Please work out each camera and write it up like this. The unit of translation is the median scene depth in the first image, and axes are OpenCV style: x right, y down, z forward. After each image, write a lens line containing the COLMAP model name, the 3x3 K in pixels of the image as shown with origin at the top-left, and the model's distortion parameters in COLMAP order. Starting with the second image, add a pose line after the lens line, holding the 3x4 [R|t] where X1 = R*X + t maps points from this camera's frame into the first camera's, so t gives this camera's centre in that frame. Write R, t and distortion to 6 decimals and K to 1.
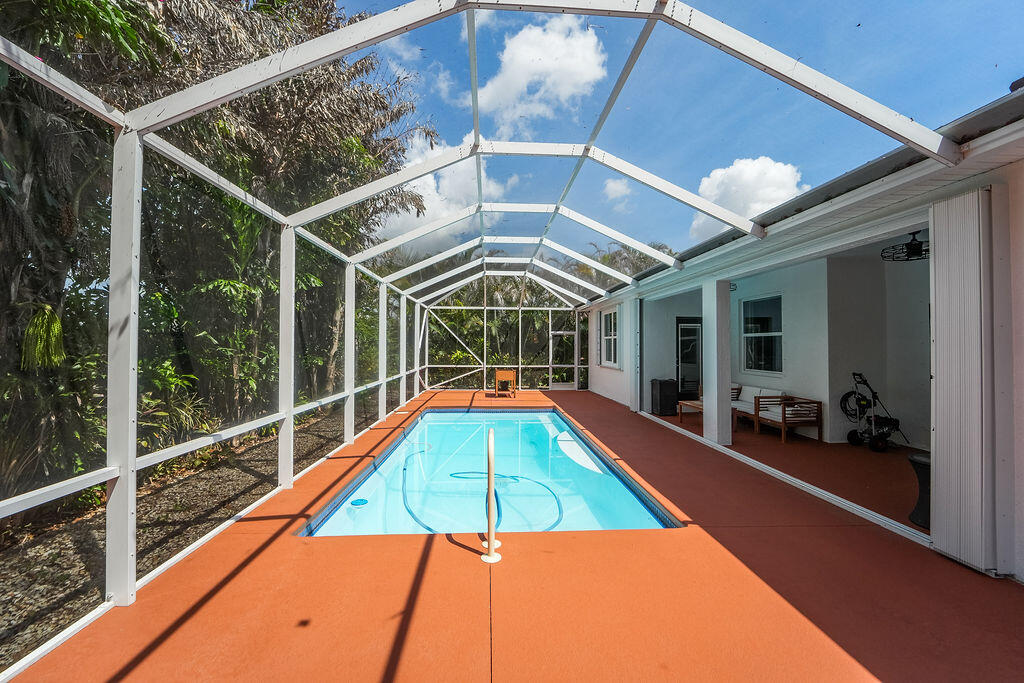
lens RADIAL K [[411.3, 0, 512.0], [0, 411.3, 341.5], [0, 0, 1]] dist [0.000193, 0.000022]
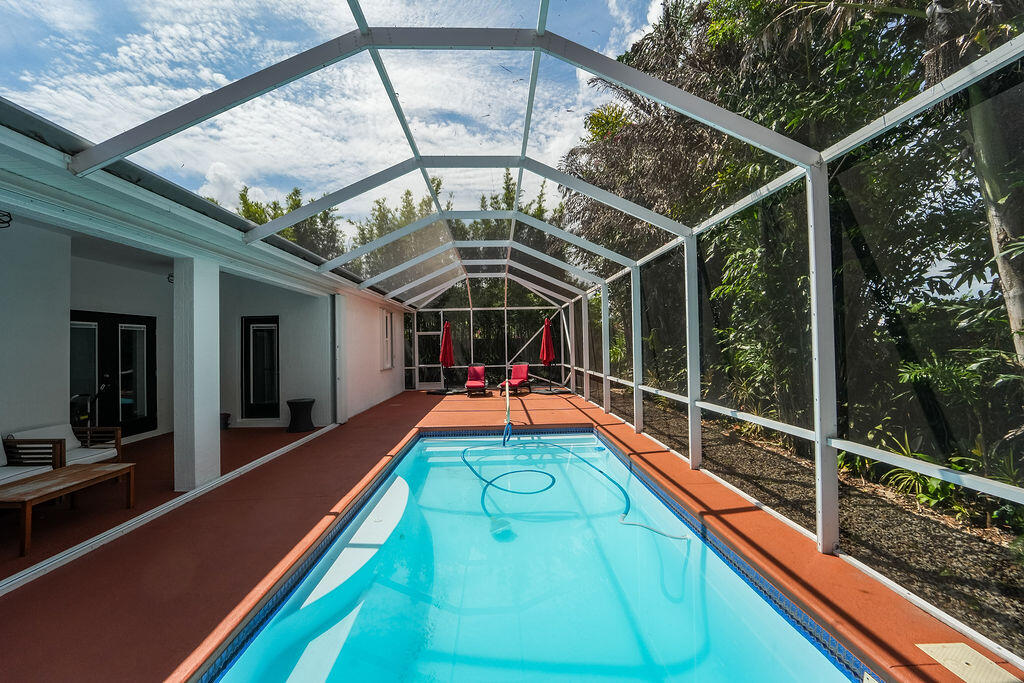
lens RADIAL K [[411.3, 0, 512.0], [0, 411.3, 341.5], [0, 0, 1]] dist [0.000193, 0.000022]
pose [[-0.999655, 0.014385, 0.021987, -0.064880], [0.013830, 0.999587, -0.025196, 0.031283], [-0.022341, -0.024883, -0.999441, 2.010721]]
